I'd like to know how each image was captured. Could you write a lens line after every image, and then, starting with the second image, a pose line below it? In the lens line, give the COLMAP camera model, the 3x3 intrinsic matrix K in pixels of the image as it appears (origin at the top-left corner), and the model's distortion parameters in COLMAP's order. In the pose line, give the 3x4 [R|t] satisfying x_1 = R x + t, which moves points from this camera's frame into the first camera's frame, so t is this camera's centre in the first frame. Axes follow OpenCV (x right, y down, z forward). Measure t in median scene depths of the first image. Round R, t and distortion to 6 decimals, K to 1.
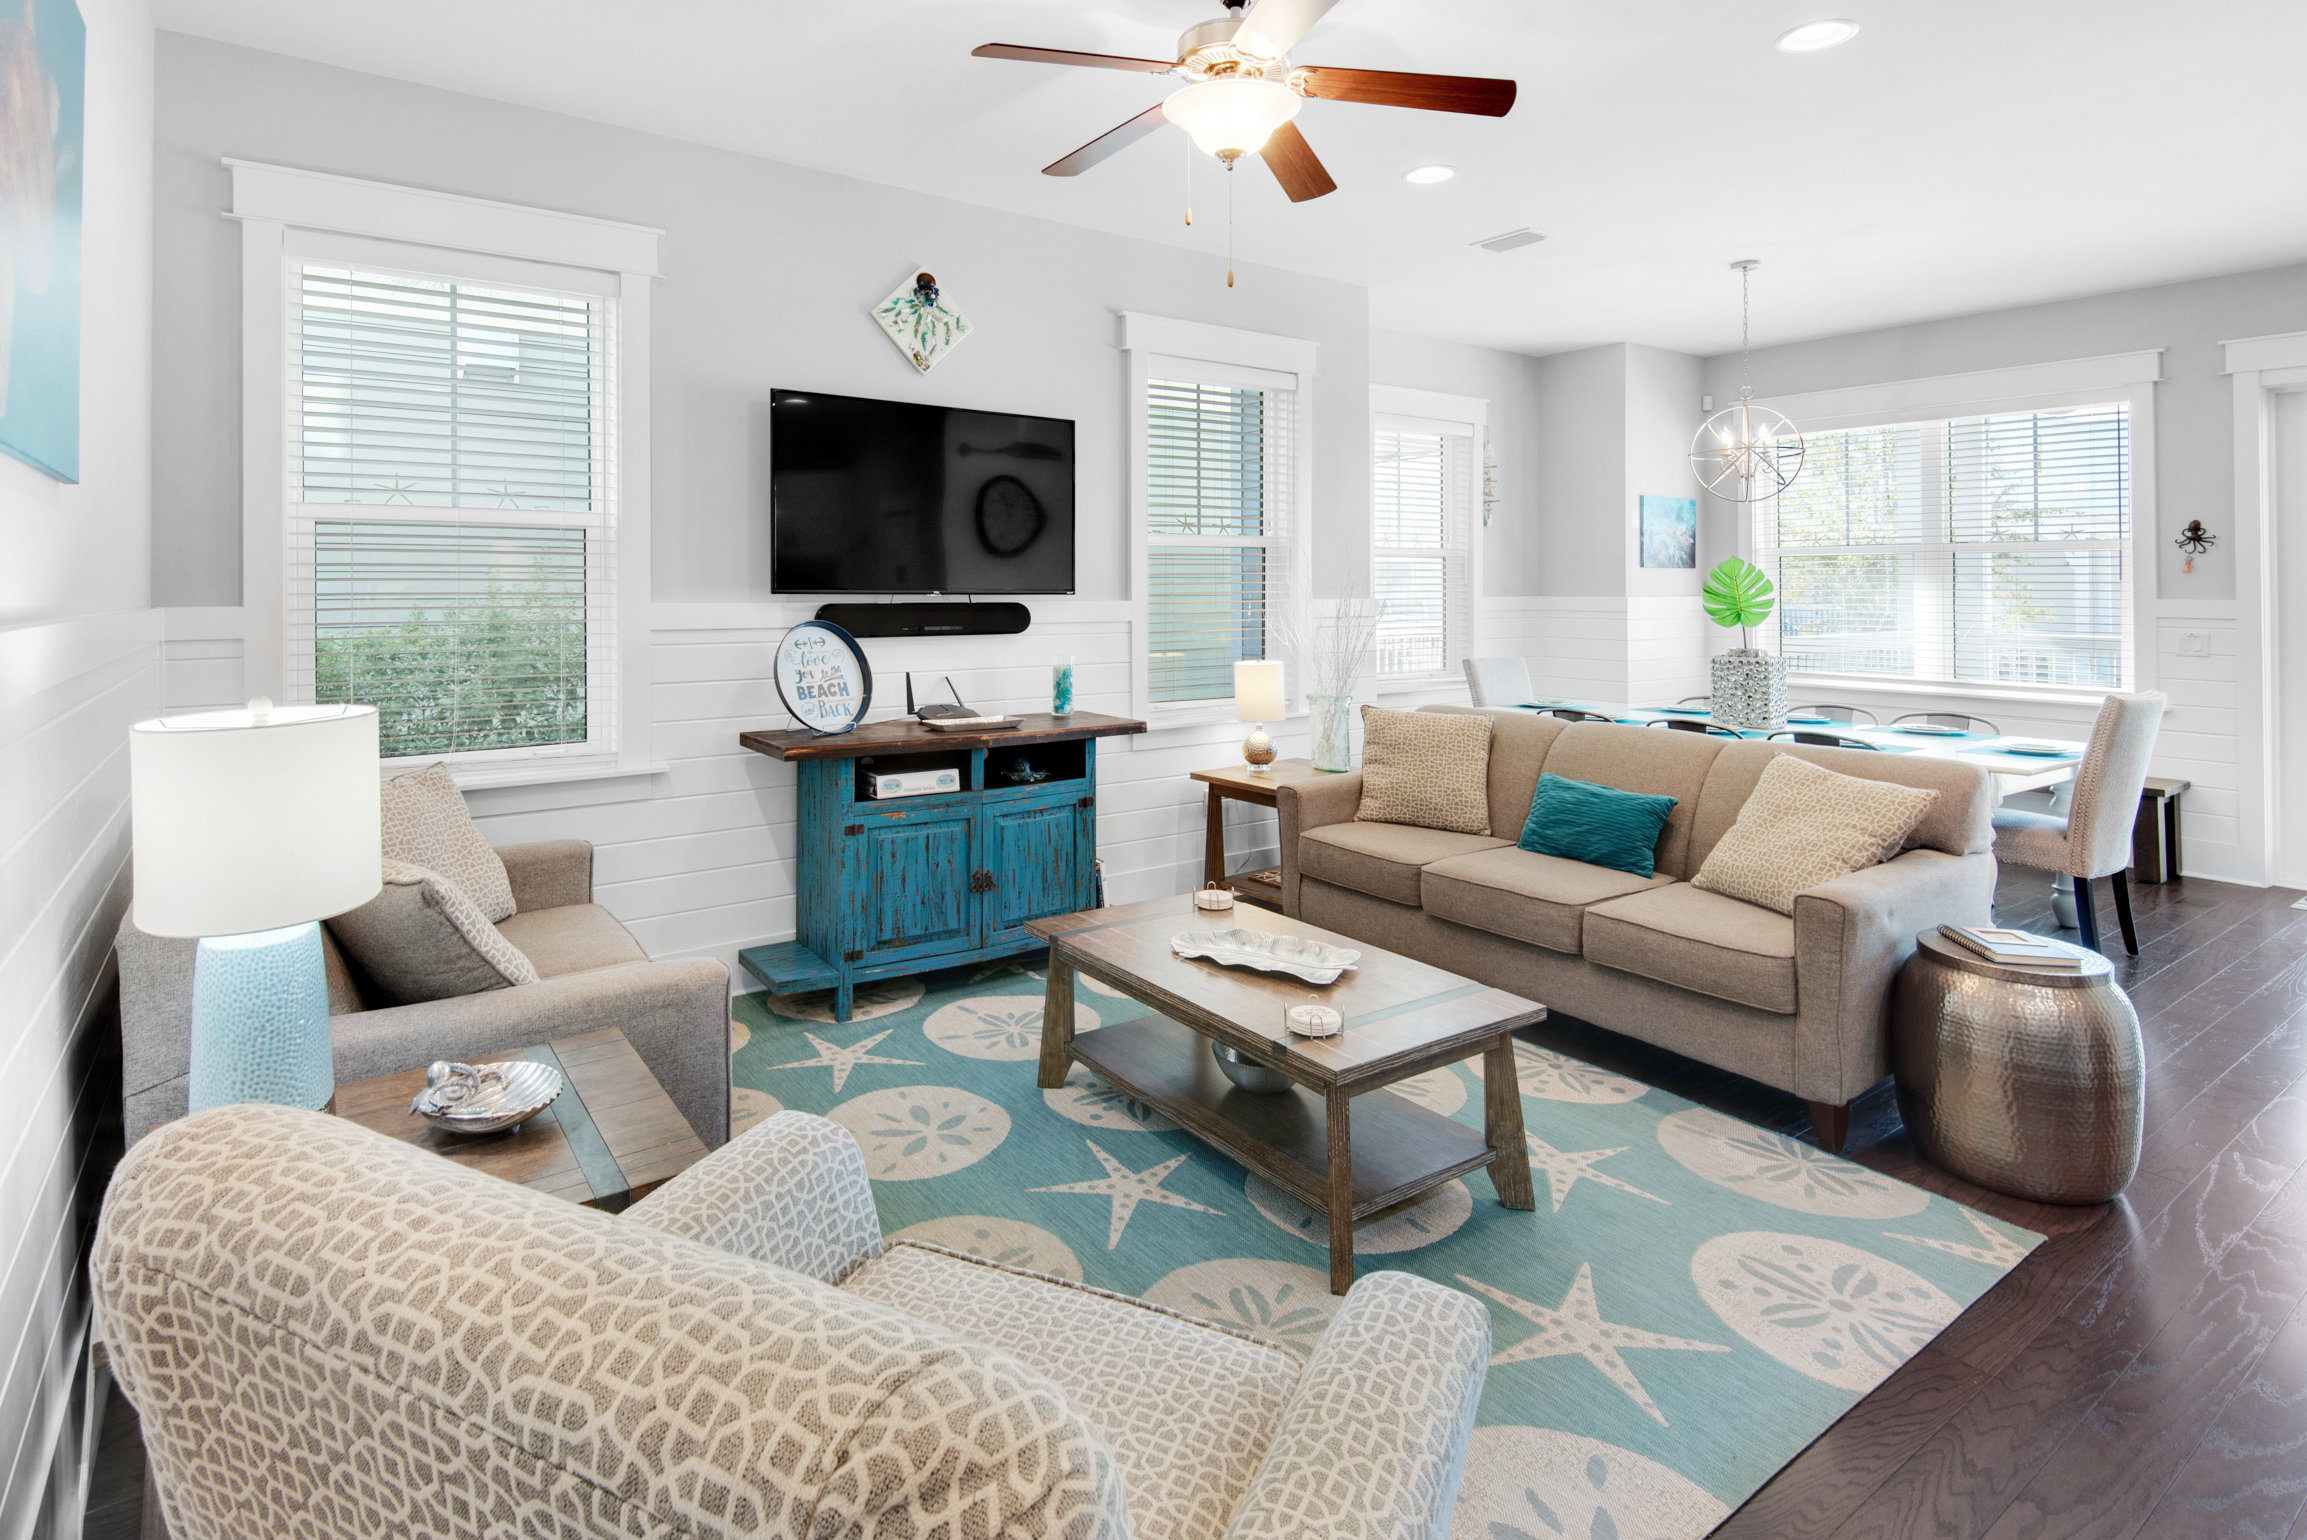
lens RADIAL K [[1140.4, 0, 1106.7], [0, 1140.4, 591.2], [0, 0, 1]] dist [0.022313, -0.003504]
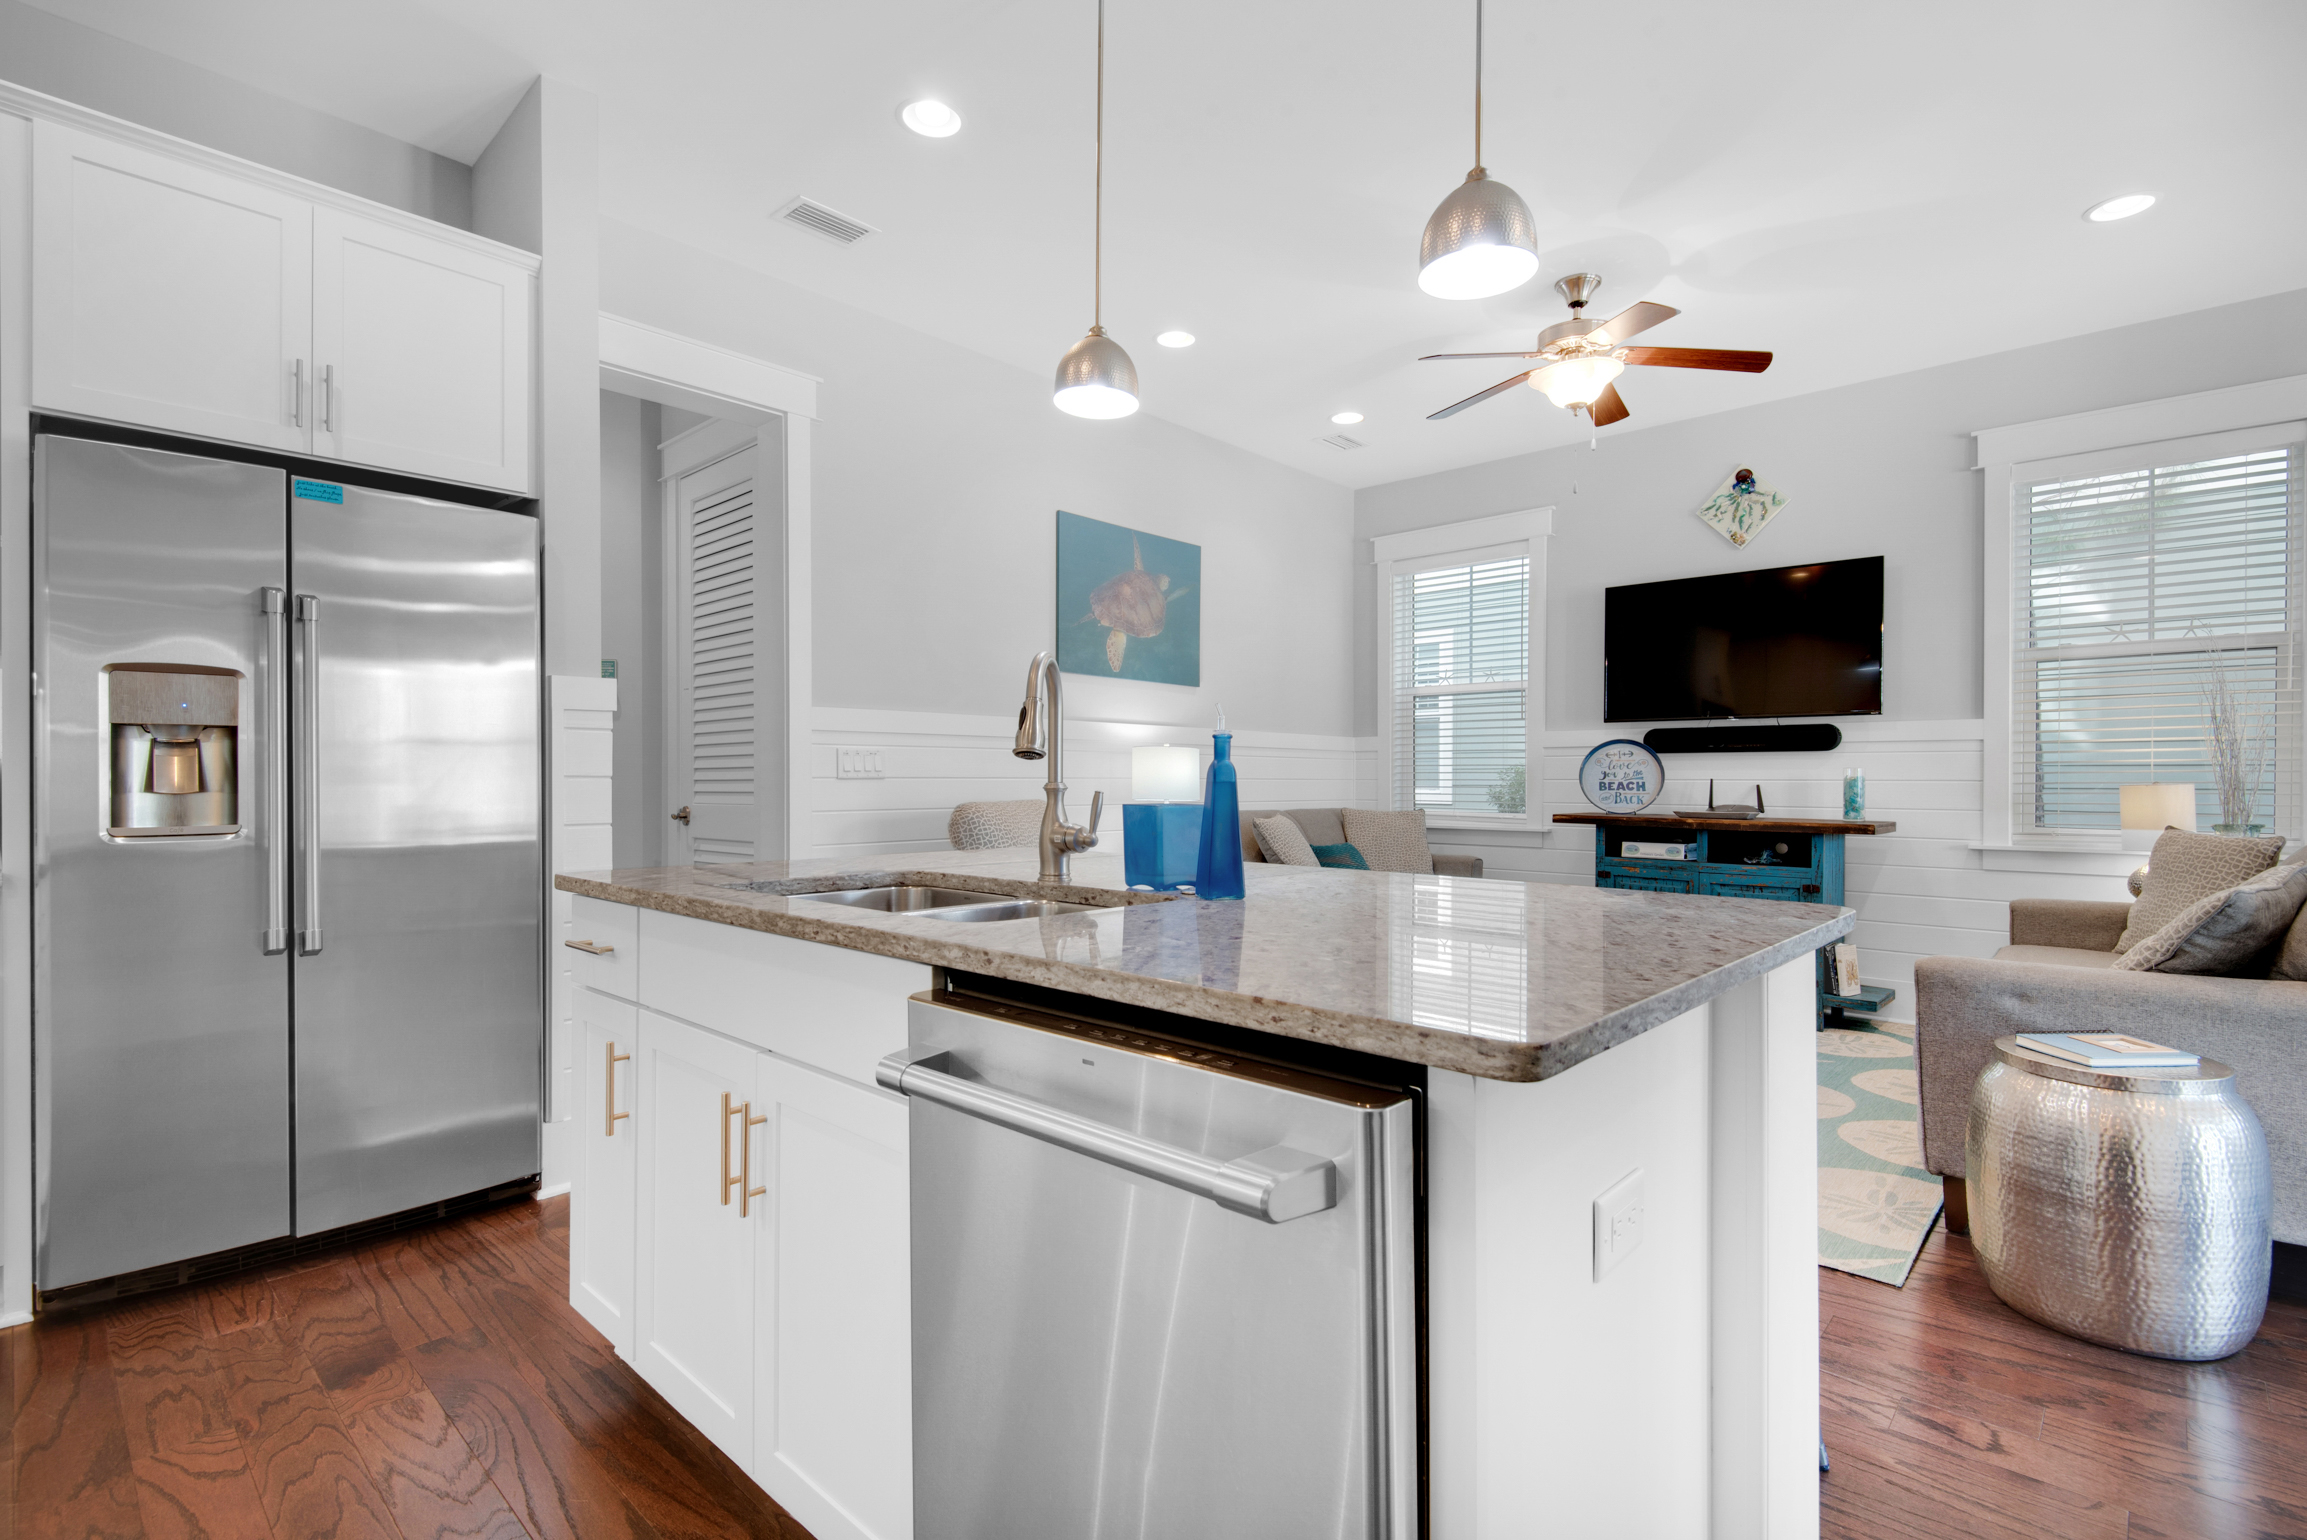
lens RADIAL K [[1054.4, 0, 1192.6], [0, 1054.4, 785.8], [0, 0, 1]] dist [0.025370, -0.014720]
pose [[0.237765, 0.013061, -0.971235, 0.983267], [-0.003893, 0.999914, 0.012494, 0.073778], [0.971315, 0.000811, 0.237796, 0.125213]]
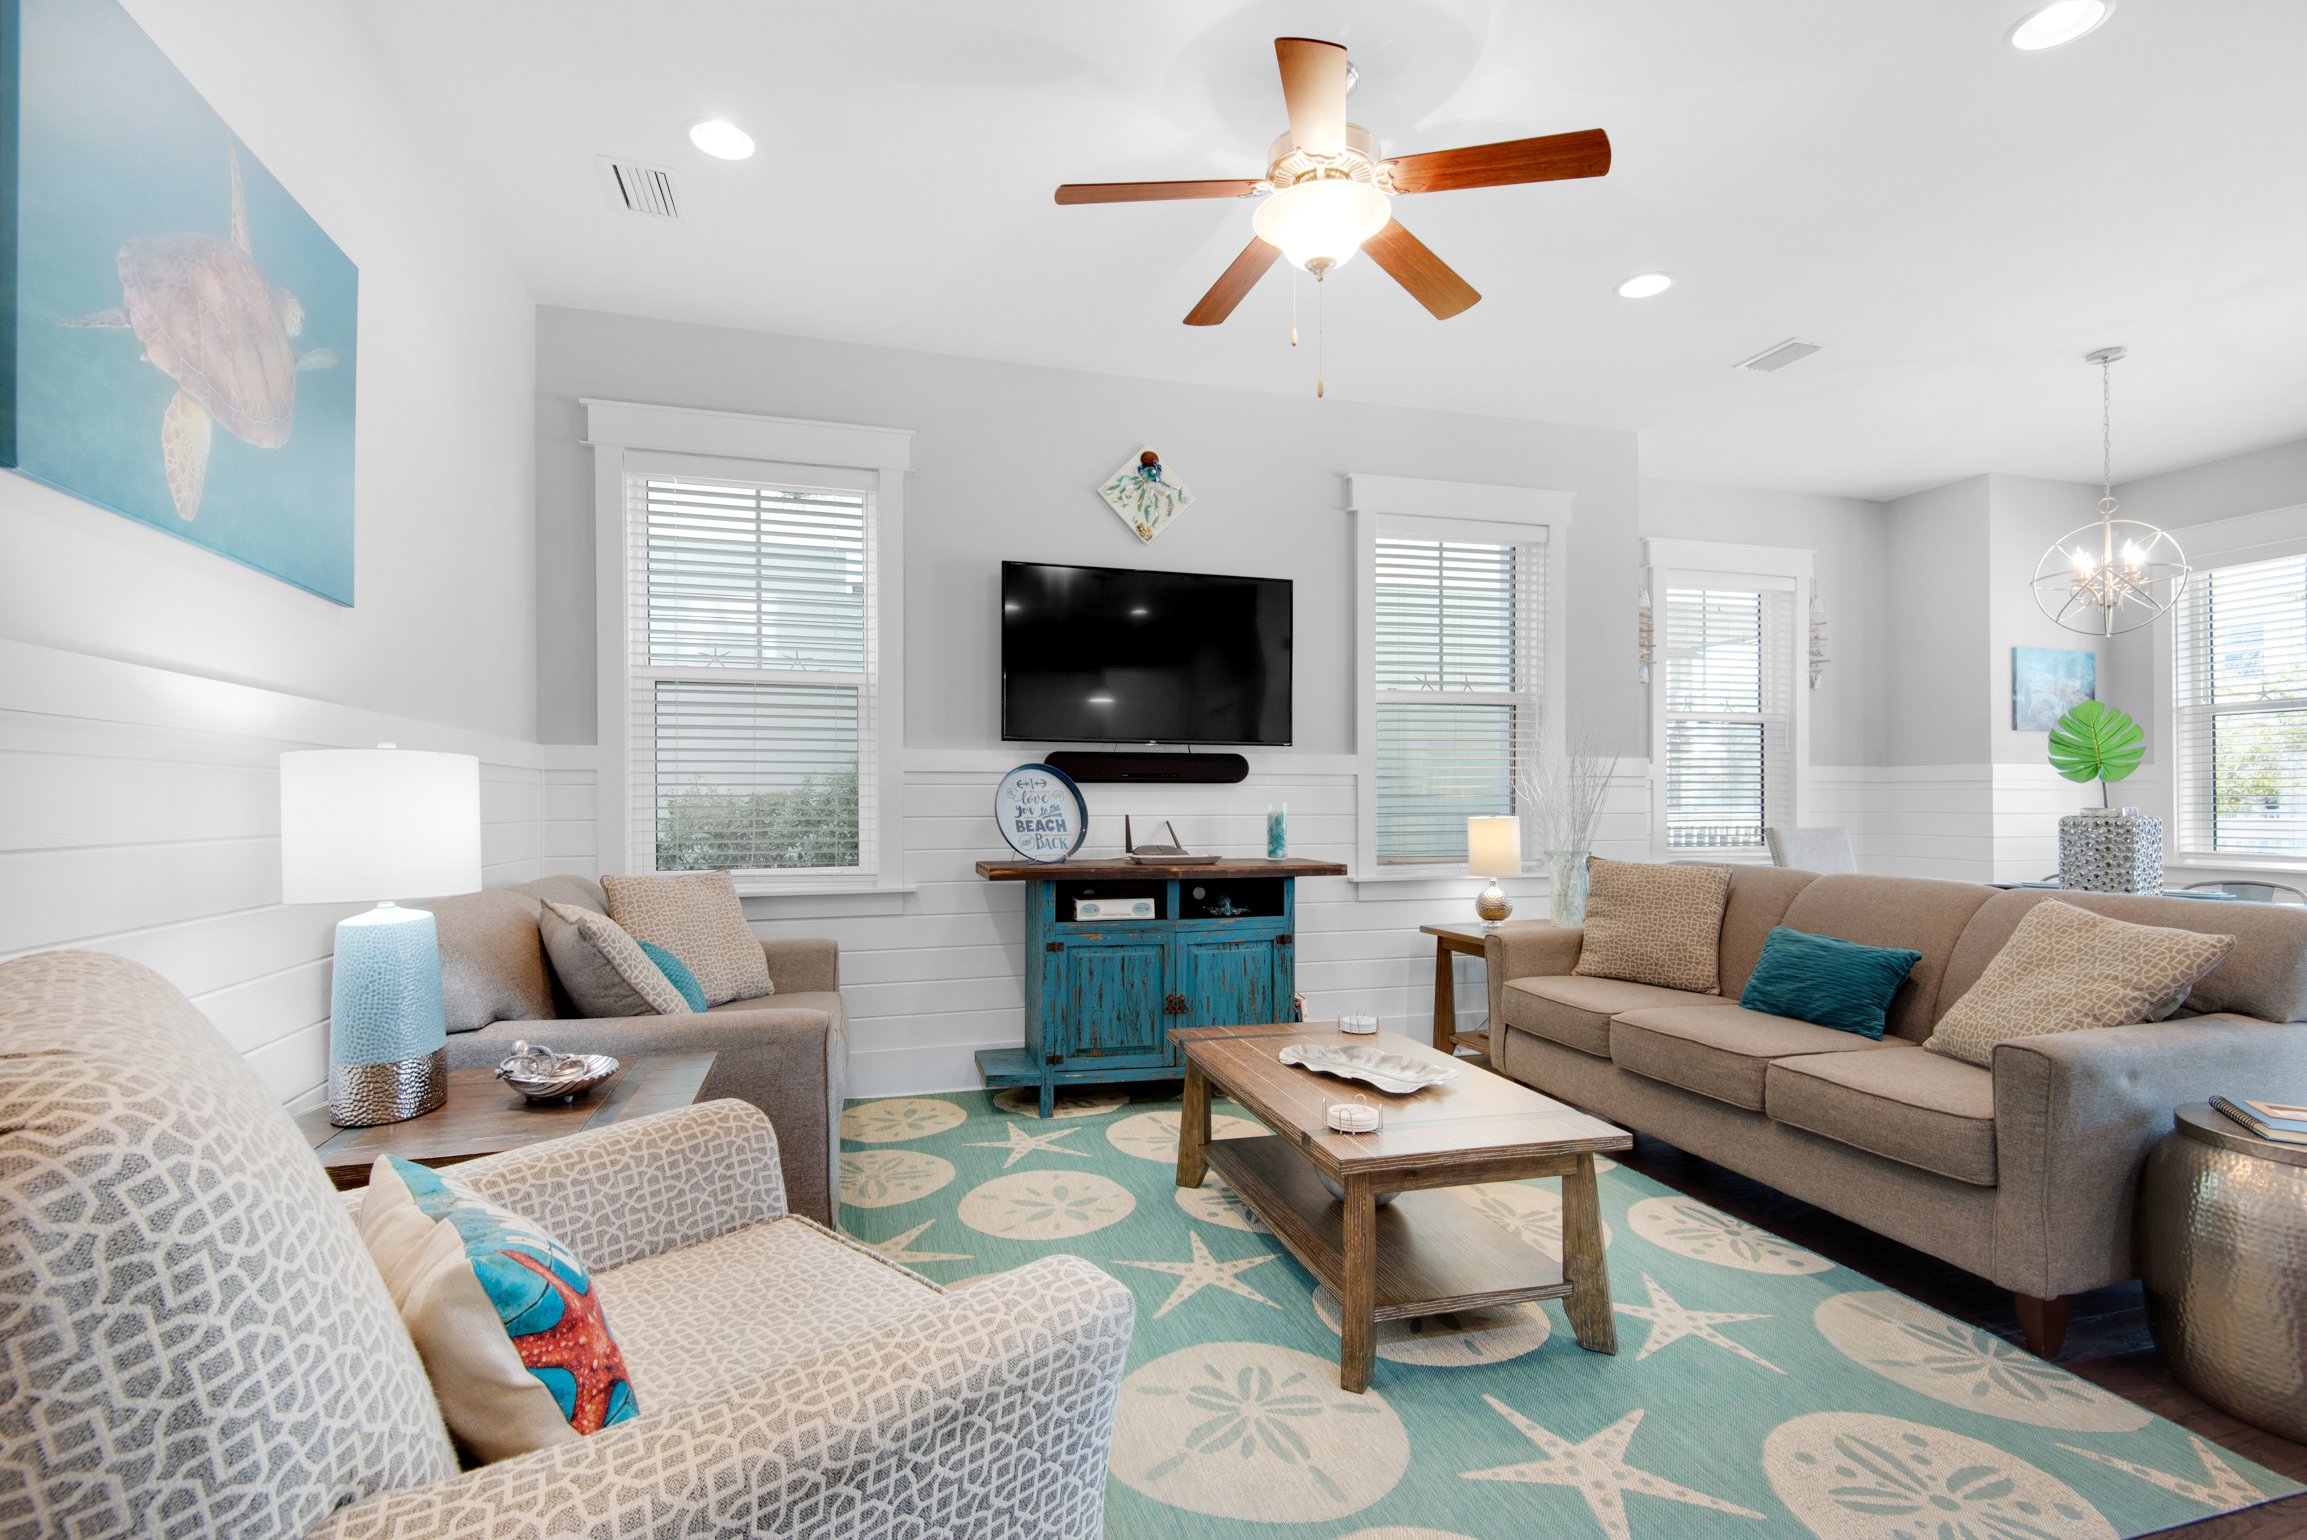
lens RADIAL K [[1054.4, 0, 1161.3], [0, 1054.4, 797.2], [0, 0, 1]] dist [0.025370, -0.014720]
pose [[0.949514, 0.001250, -0.313723, 0.194159], [-0.002480, 0.999991, -0.003521, 0.063960], [0.313716, 0.004121, 0.949508, 0.052010]]
